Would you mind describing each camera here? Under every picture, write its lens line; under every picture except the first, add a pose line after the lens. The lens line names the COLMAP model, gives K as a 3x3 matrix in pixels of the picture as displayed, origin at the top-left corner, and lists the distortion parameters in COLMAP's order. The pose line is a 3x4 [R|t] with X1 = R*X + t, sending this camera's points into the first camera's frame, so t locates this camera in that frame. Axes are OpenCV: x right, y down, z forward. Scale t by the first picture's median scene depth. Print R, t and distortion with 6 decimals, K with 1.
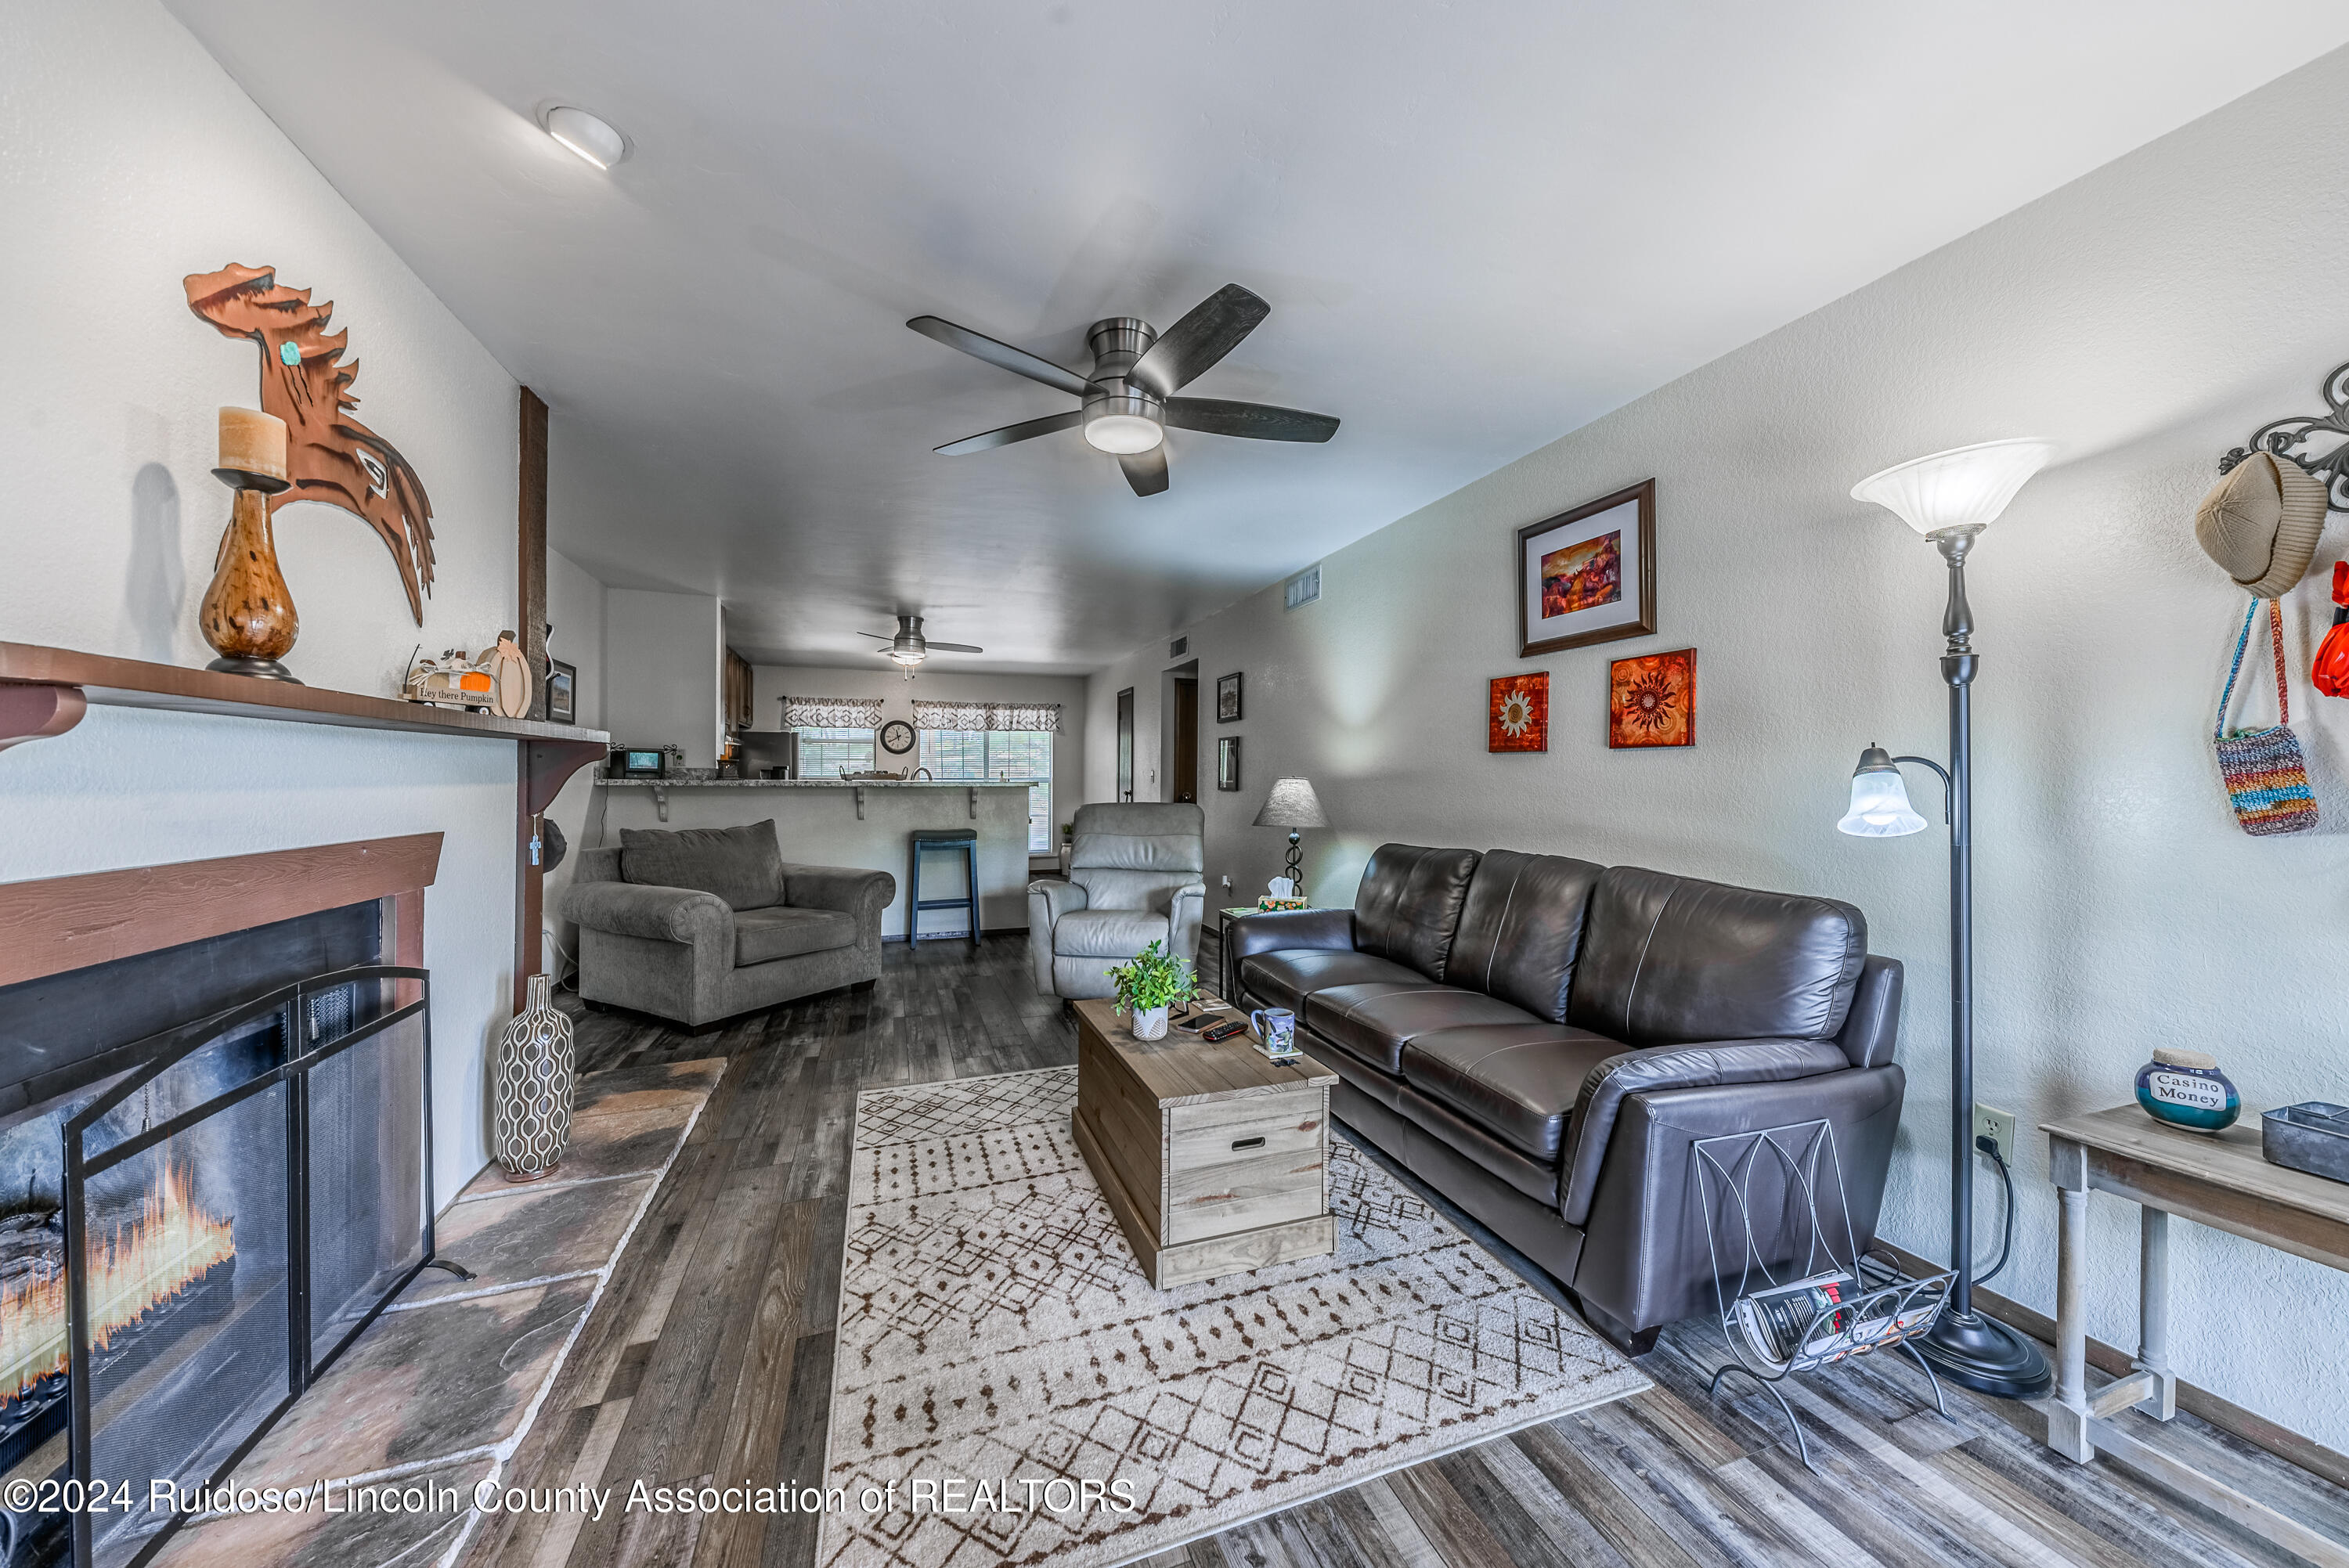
lens RADIAL K [[825.5, 0, 1198.6], [0, 825.5, 787.2], [0, 0, 1]] dist [0.009388, -0.003291]
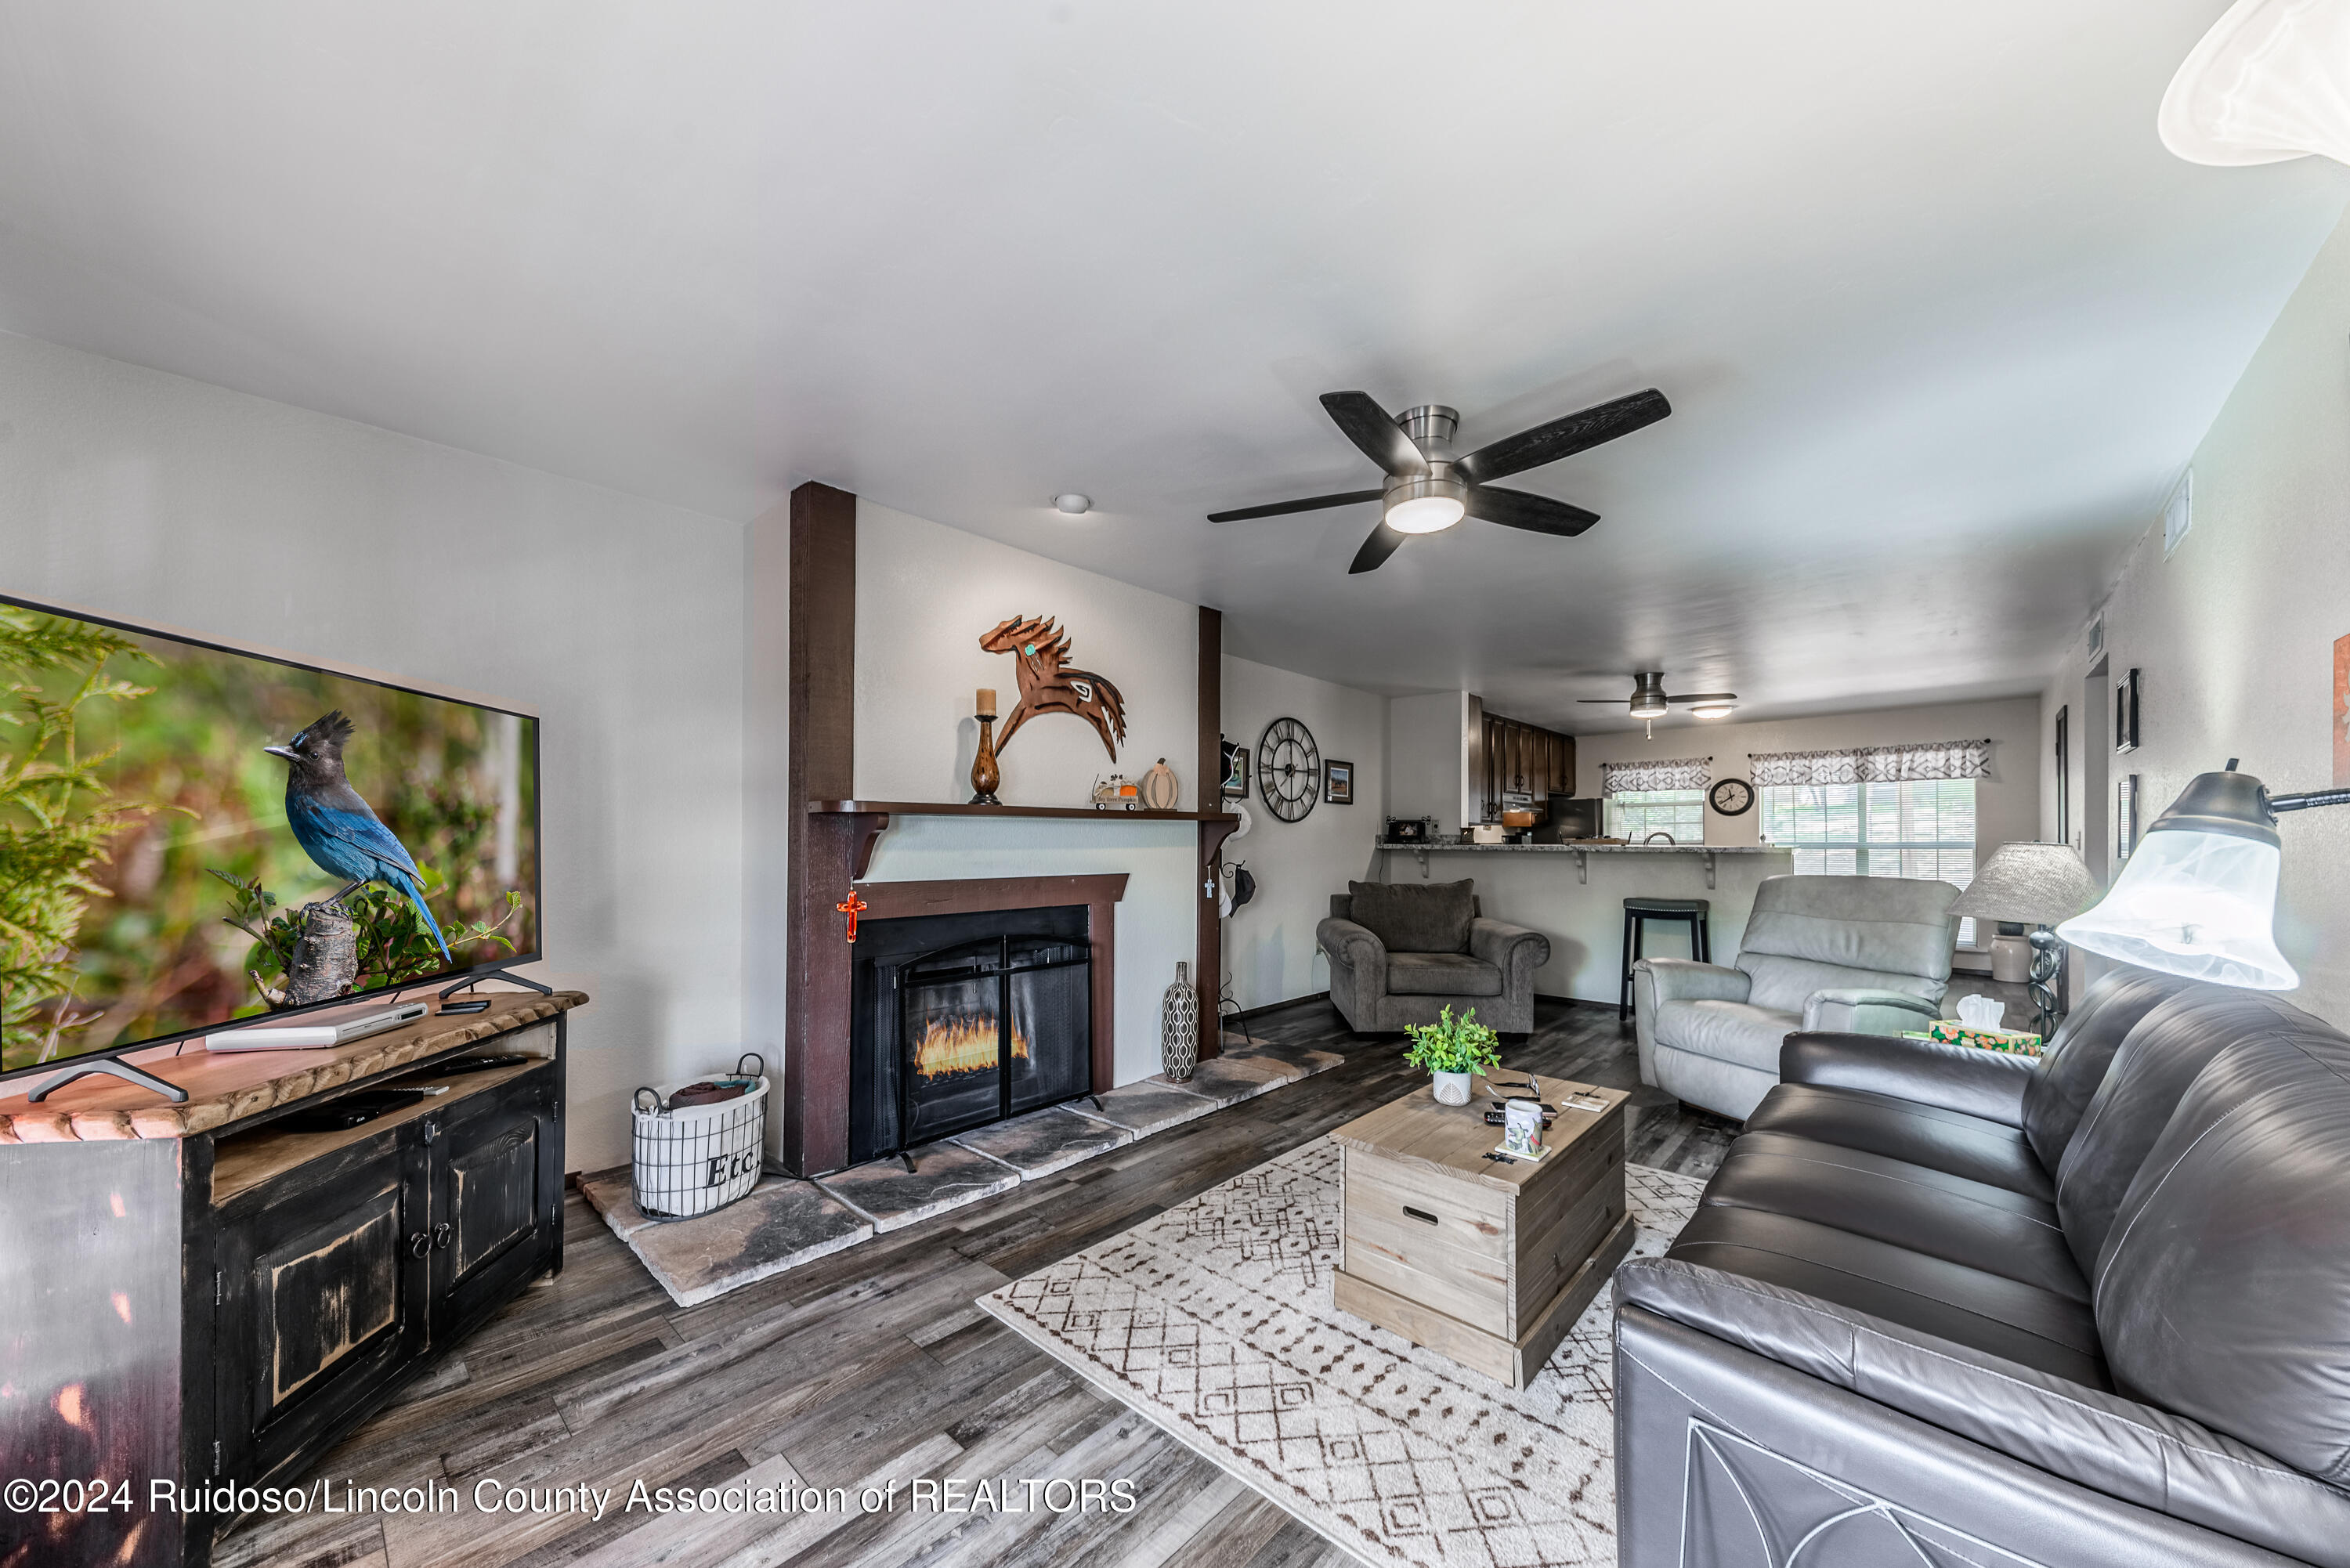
lens RADIAL K [[825.8, 0, 1184.2], [0, 825.8, 842.9], [0, 0, 1]] dist [0.009388, -0.003291]
pose [[0.452969, 0.000564, -0.891526, 0.768573], [-0.009531, 0.999946, -0.004210, -0.005760], [0.891475, 0.010404, 0.452950, 0.281655]]
